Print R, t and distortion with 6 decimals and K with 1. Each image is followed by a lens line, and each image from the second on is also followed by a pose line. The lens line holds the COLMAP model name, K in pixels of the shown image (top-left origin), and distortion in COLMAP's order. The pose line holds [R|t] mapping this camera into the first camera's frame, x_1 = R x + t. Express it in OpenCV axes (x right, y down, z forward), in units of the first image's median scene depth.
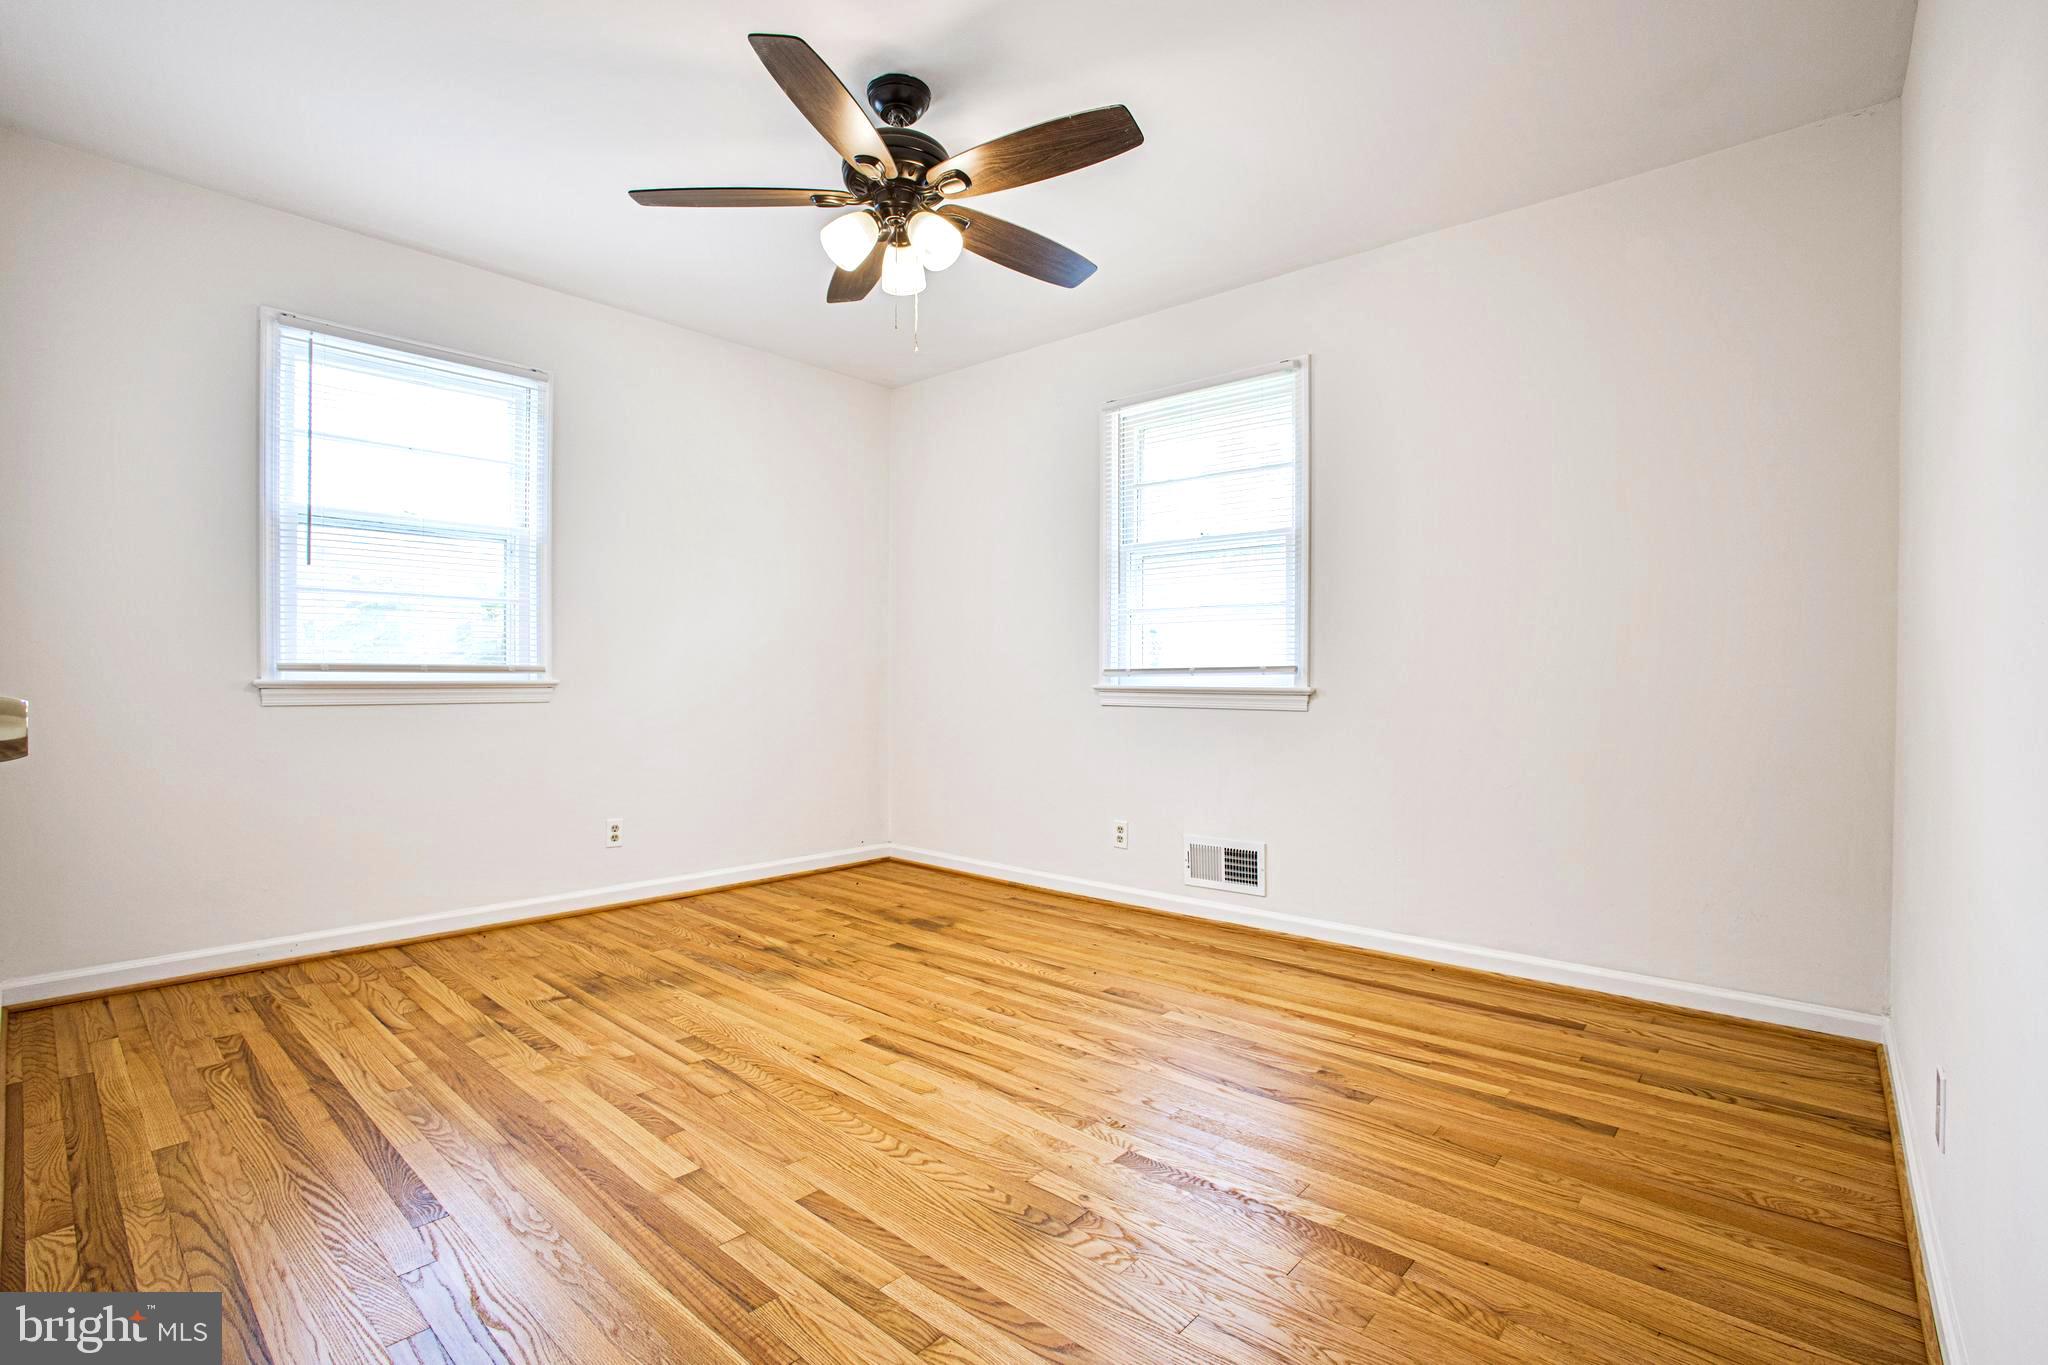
lens RADIAL K [[901.4, 0, 1011.3], [0, 901.4, 688.7], [0, 0, 1]] dist [-0.088094, 0.027422]
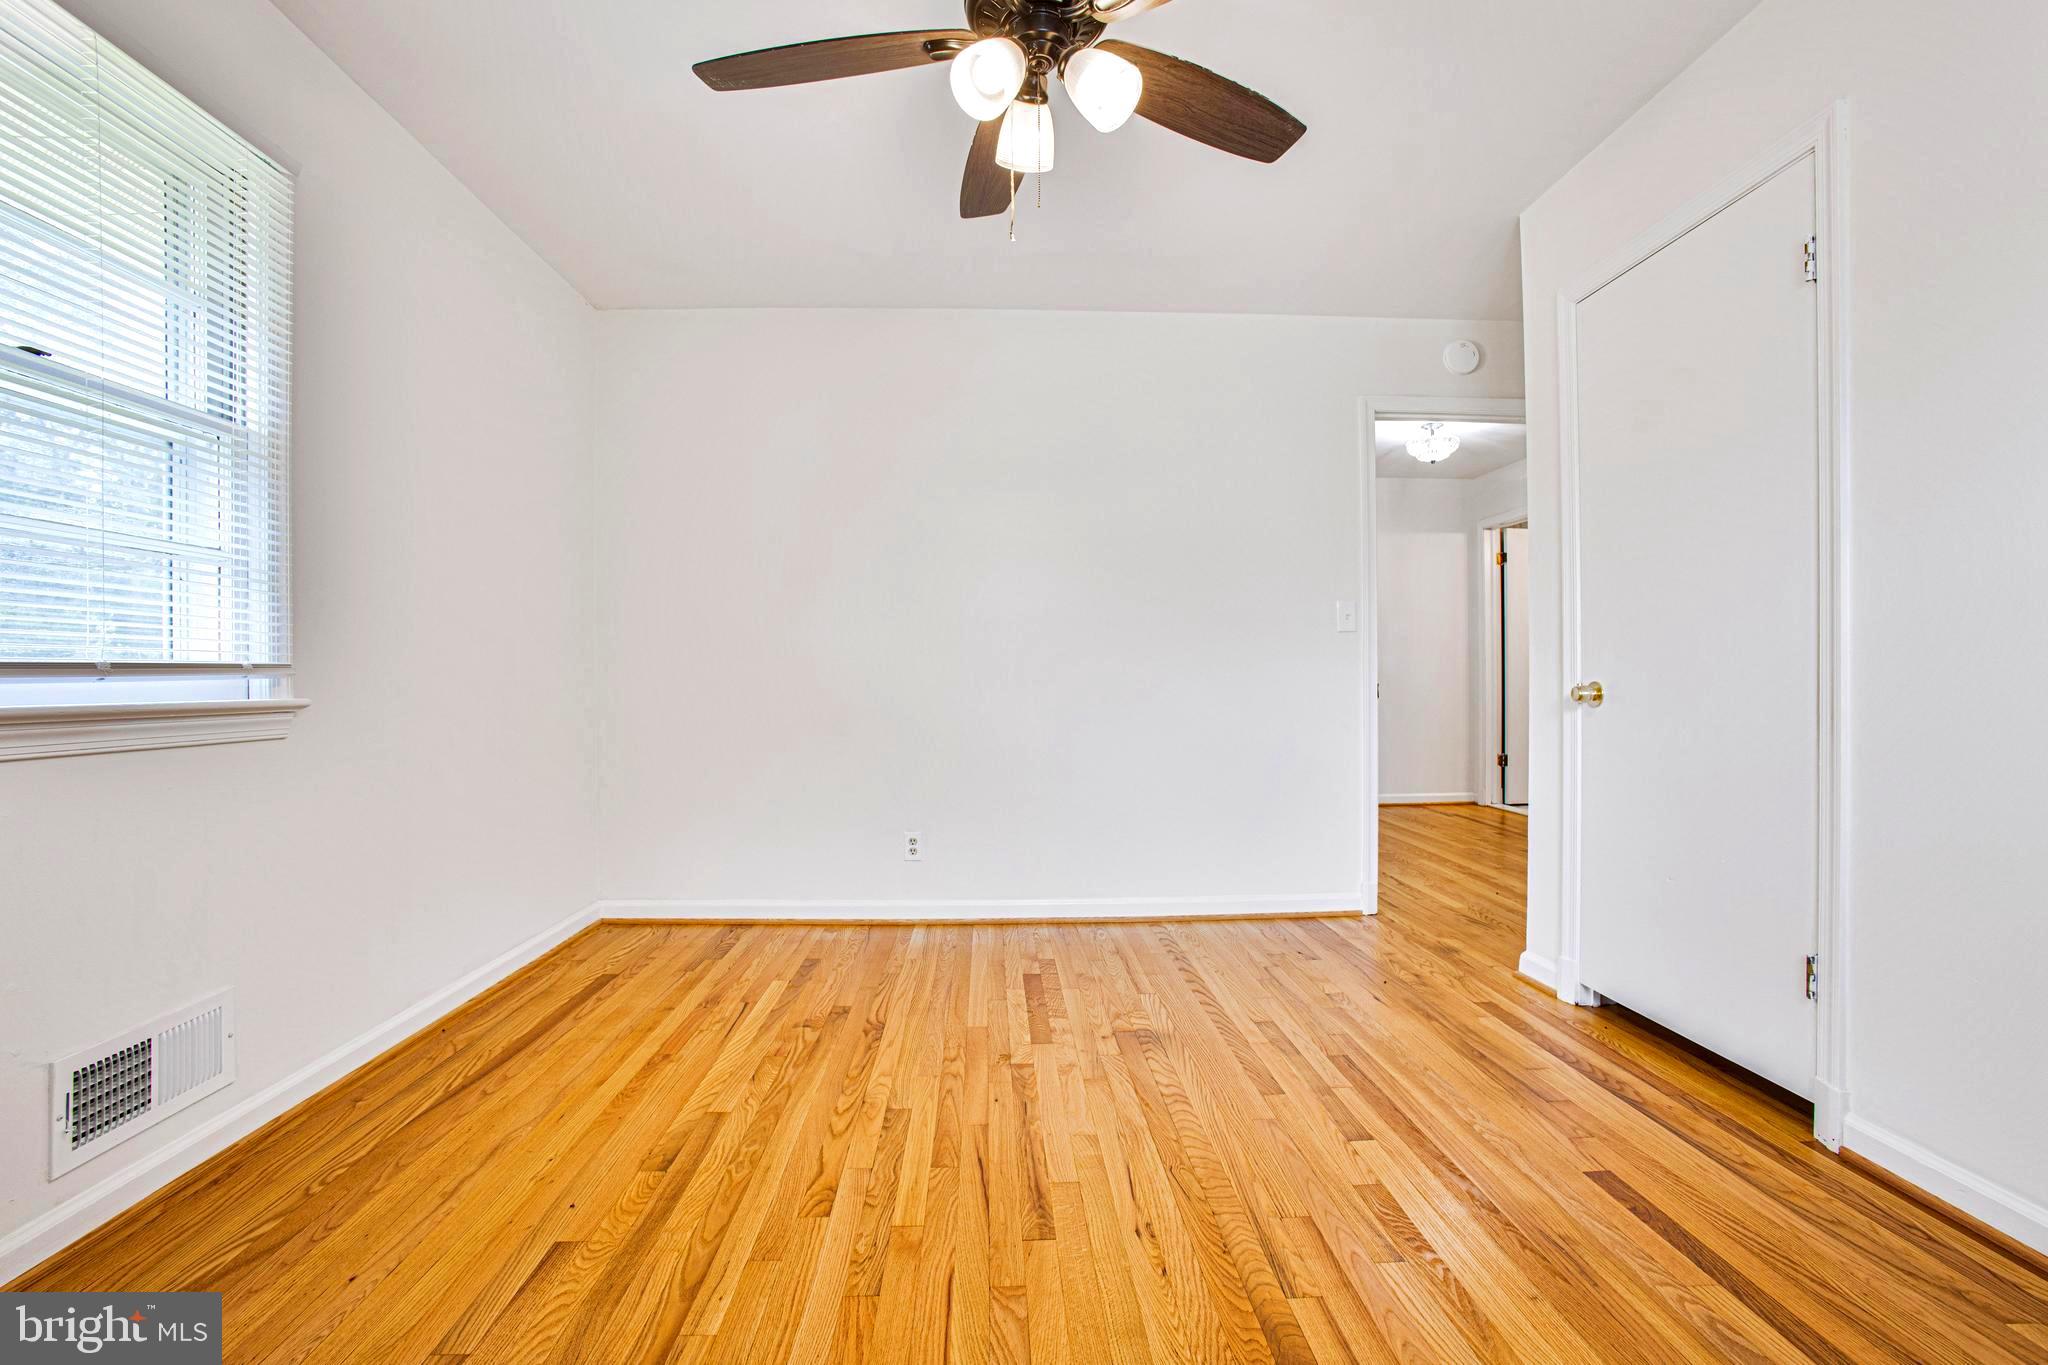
lens RADIAL K [[901.4, 0, 1011.3], [0, 901.4, 688.7], [0, 0, 1]] dist [-0.088094, 0.027422]
pose [[-0.675829, -0.008662, 0.737008, -0.714790], [0.013157, 0.999630, 0.023813, -0.027243], [-0.736941, 0.025791, -0.675465, 1.673979]]
